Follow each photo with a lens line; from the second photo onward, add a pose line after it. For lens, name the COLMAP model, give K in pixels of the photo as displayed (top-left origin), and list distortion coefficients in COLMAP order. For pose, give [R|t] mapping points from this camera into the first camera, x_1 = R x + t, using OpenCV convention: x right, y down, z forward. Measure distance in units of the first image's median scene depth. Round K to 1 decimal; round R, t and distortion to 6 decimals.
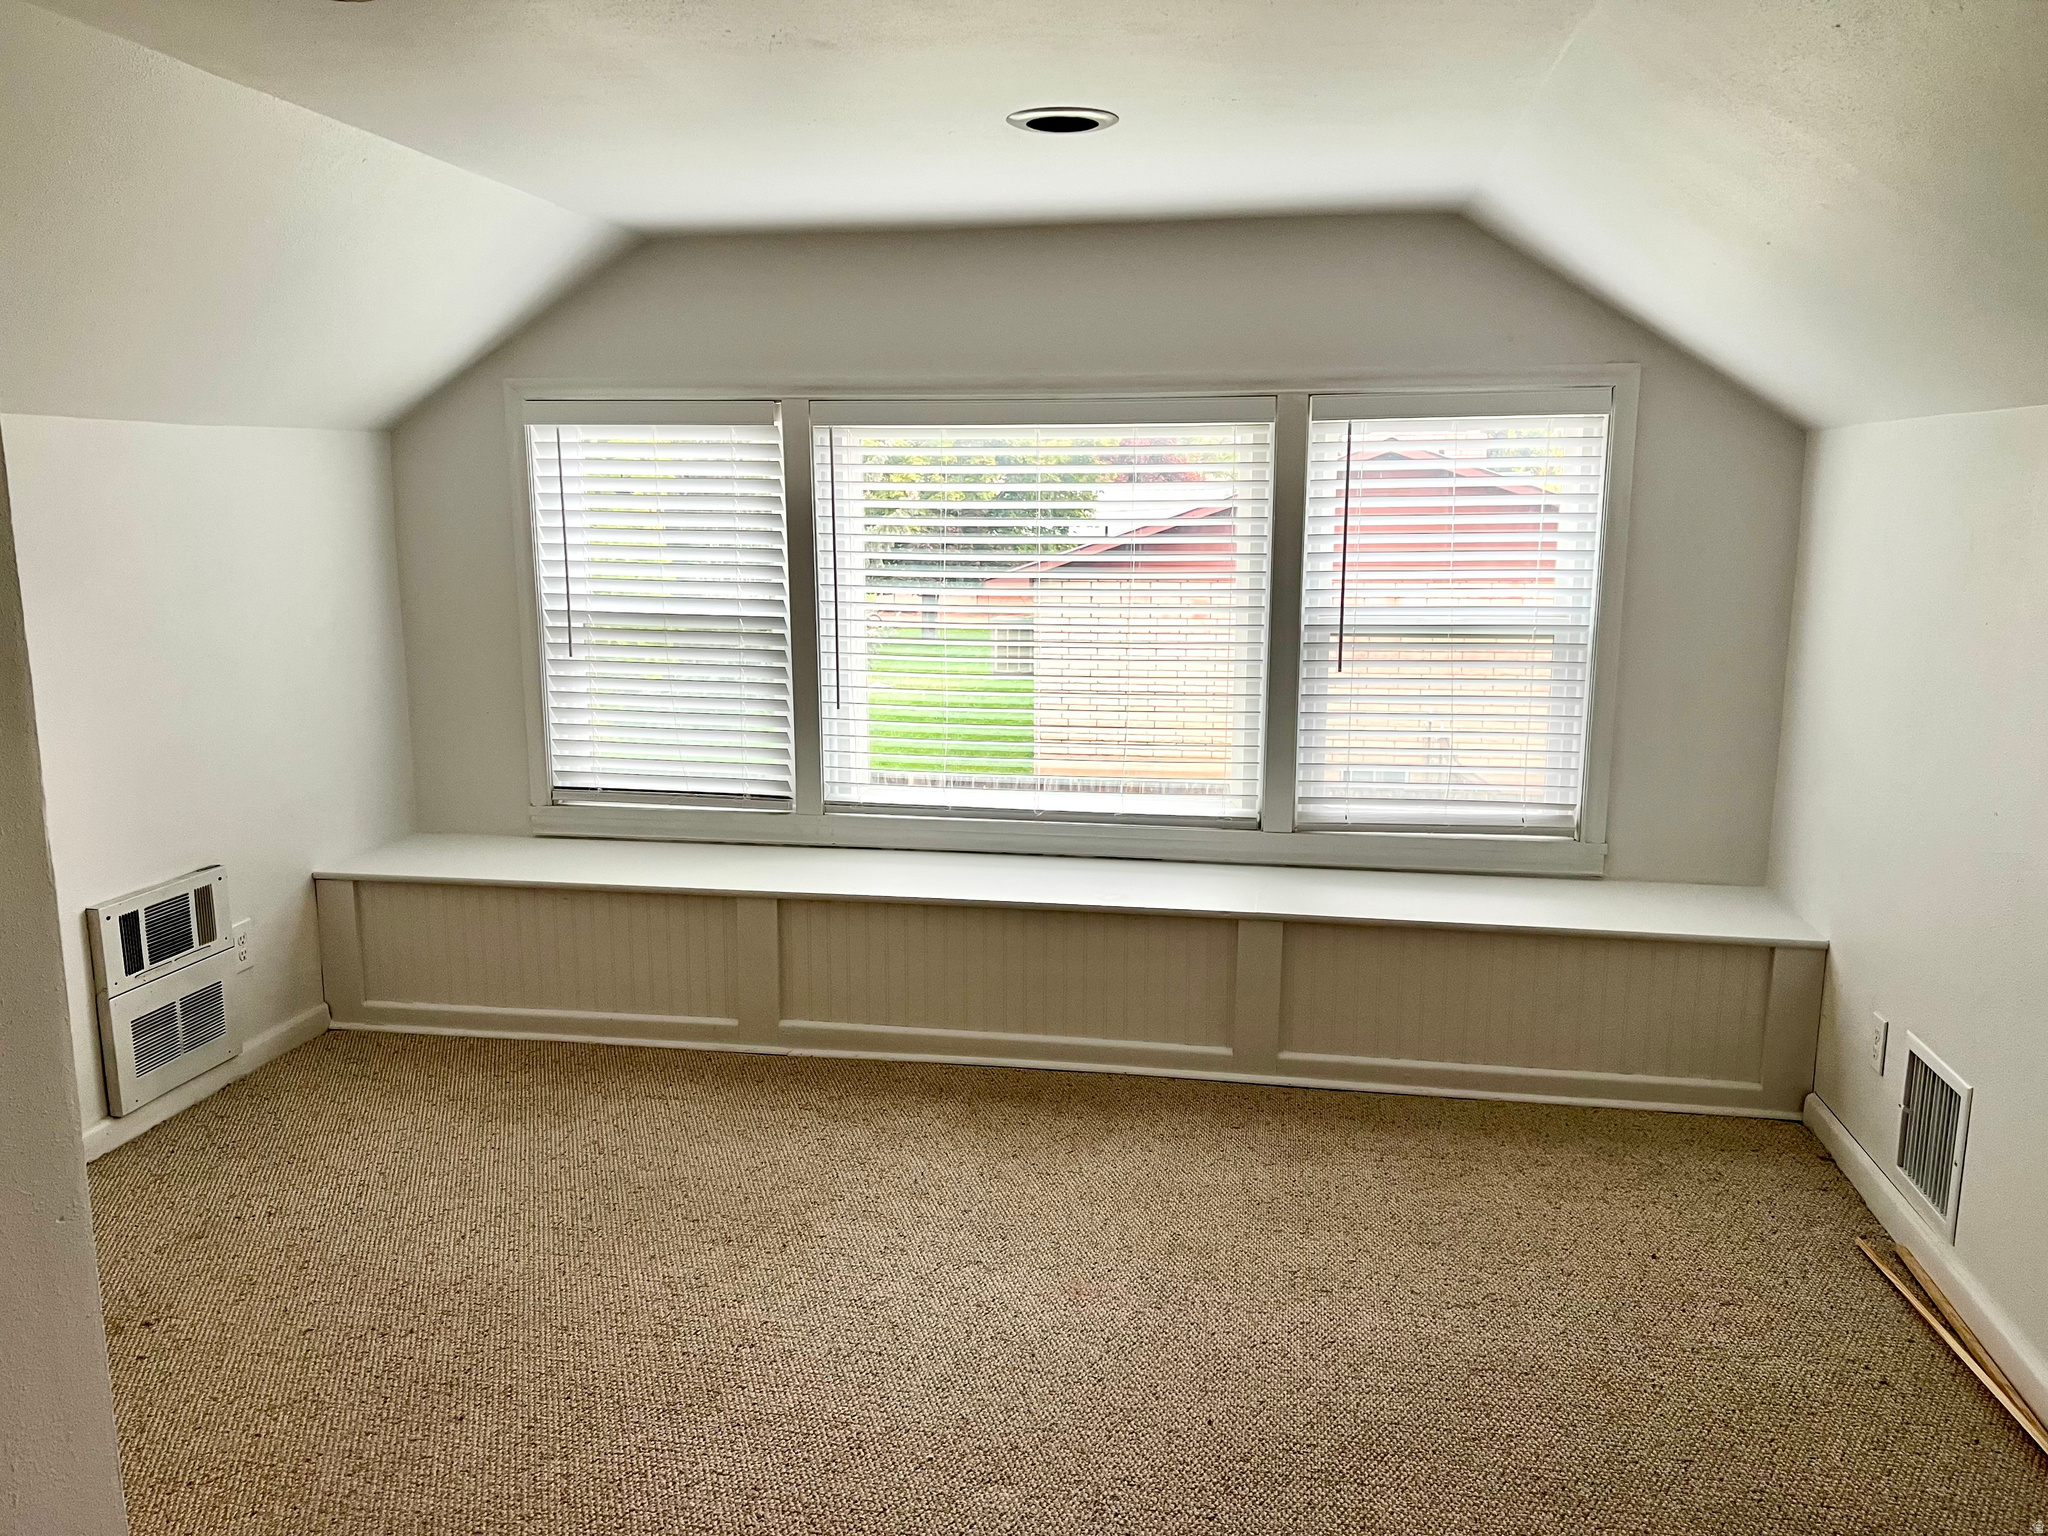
lens RADIAL K [[1552.2, 0, 1025.9], [0, 1552.2, 777.5], [0, 0, 1]] dist [0.061739, -0.064658]
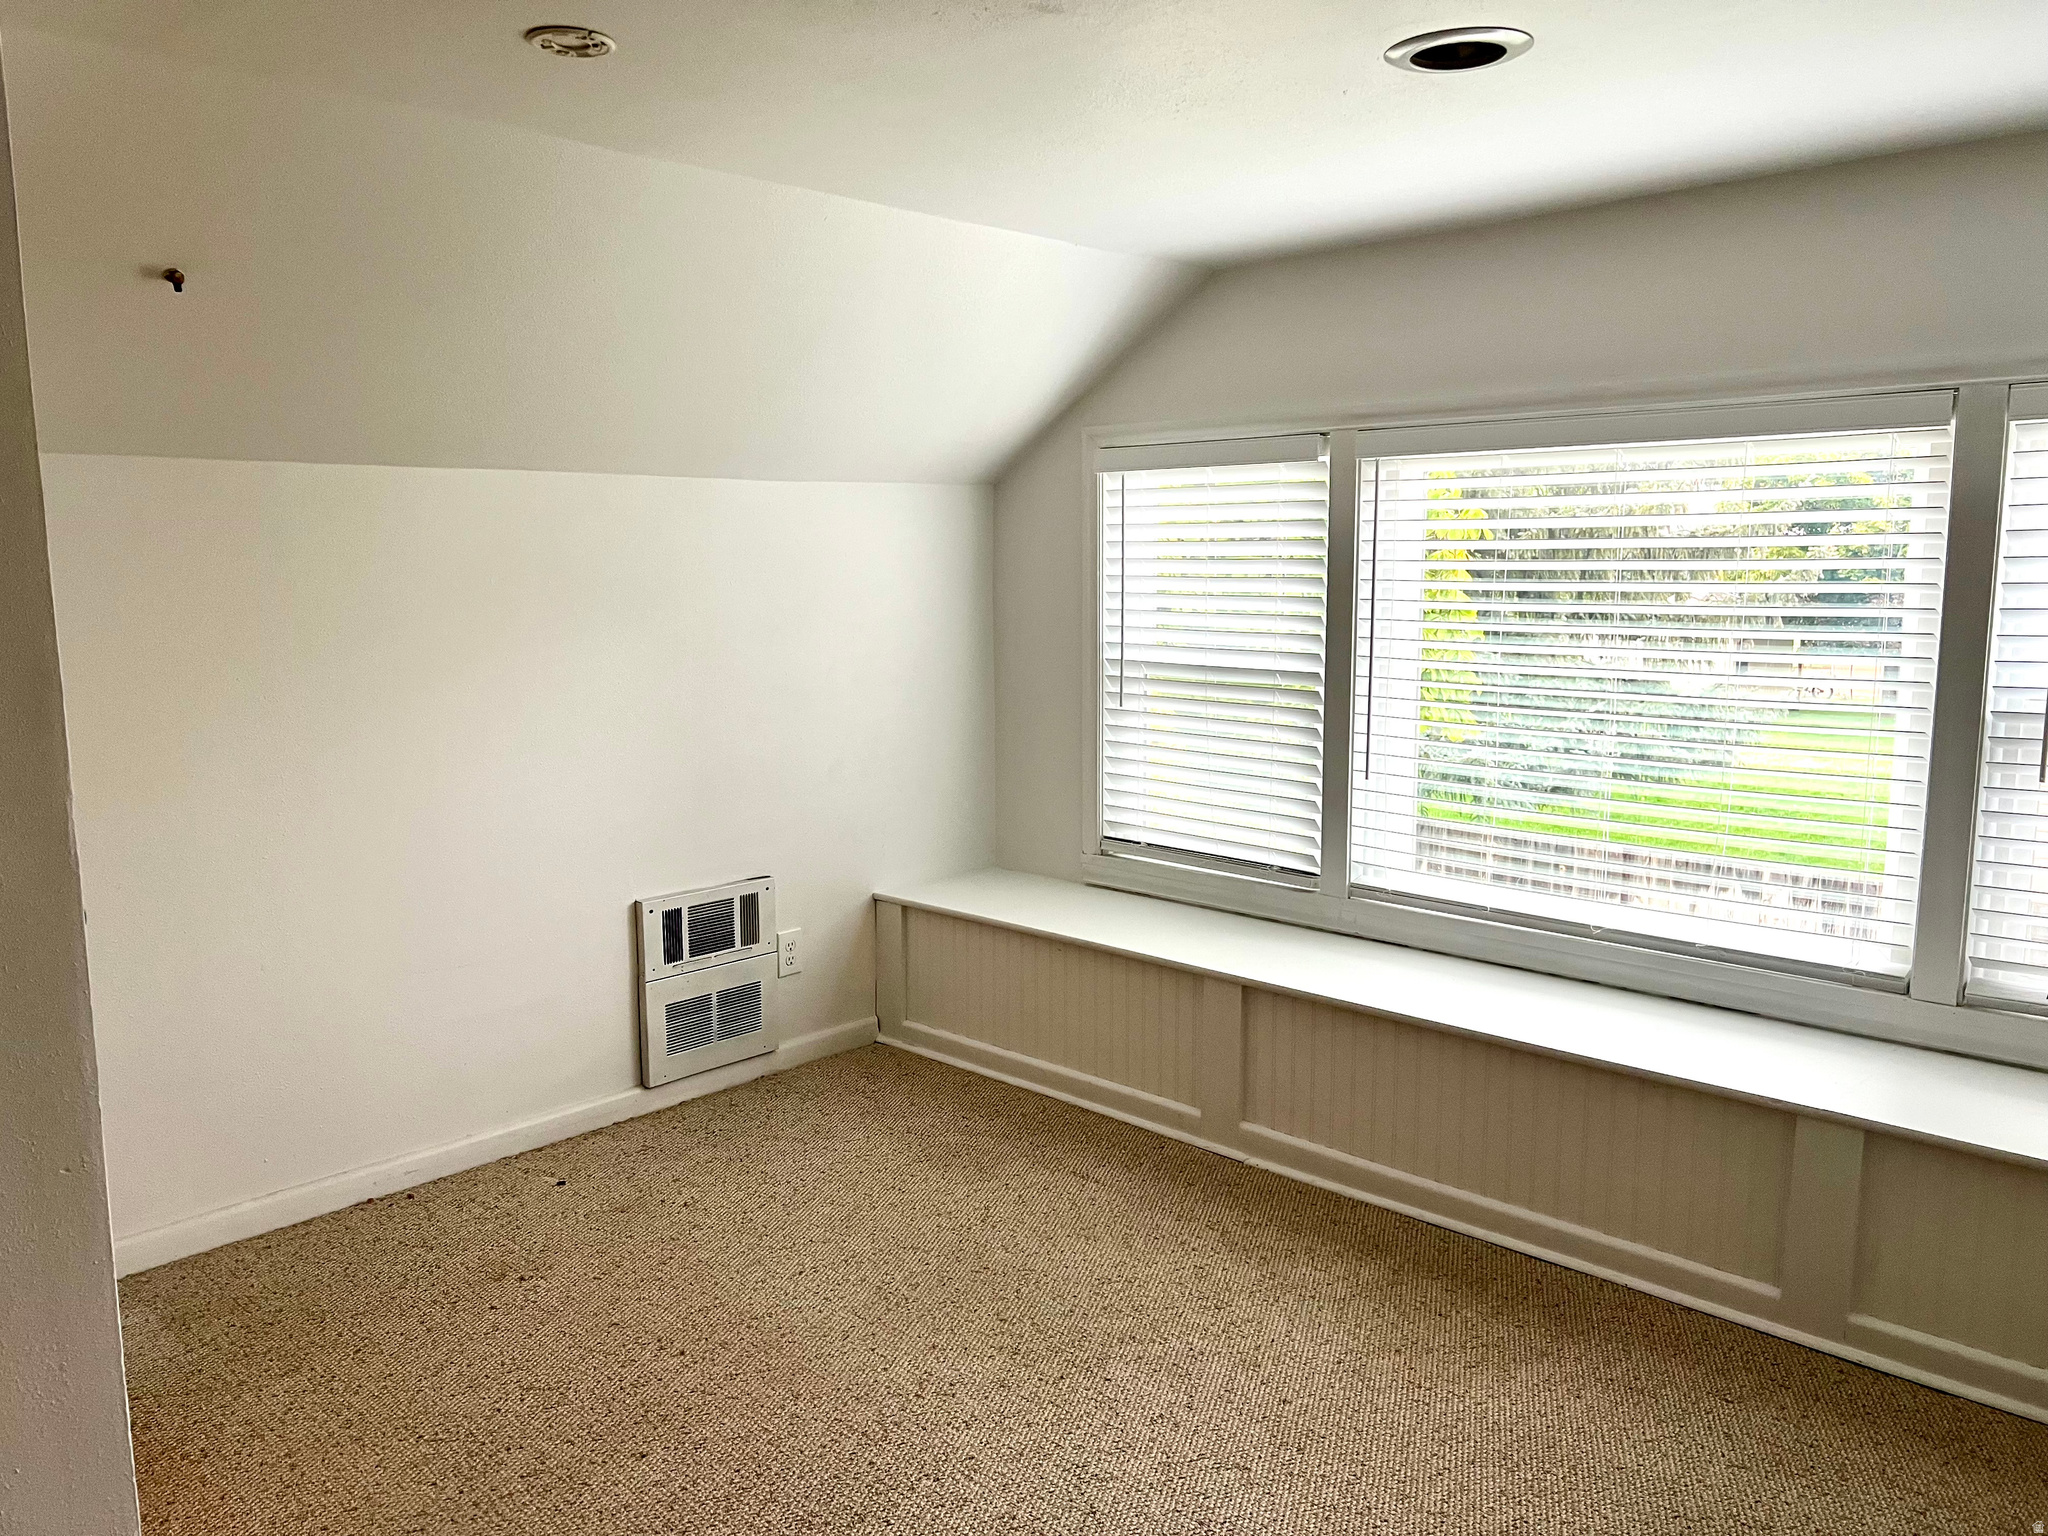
lens RADIAL K [[1552.2, 0, 1004.9], [0, 1552.2, 778.8], [0, 0, 1]] dist [0.061739, -0.064658]
pose [[0.820730, 0.077633, -0.566017, 0.213474], [-0.096475, 0.995330, -0.003373, -0.022604], [0.563112, 0.057375, 0.824386, 0.168979]]
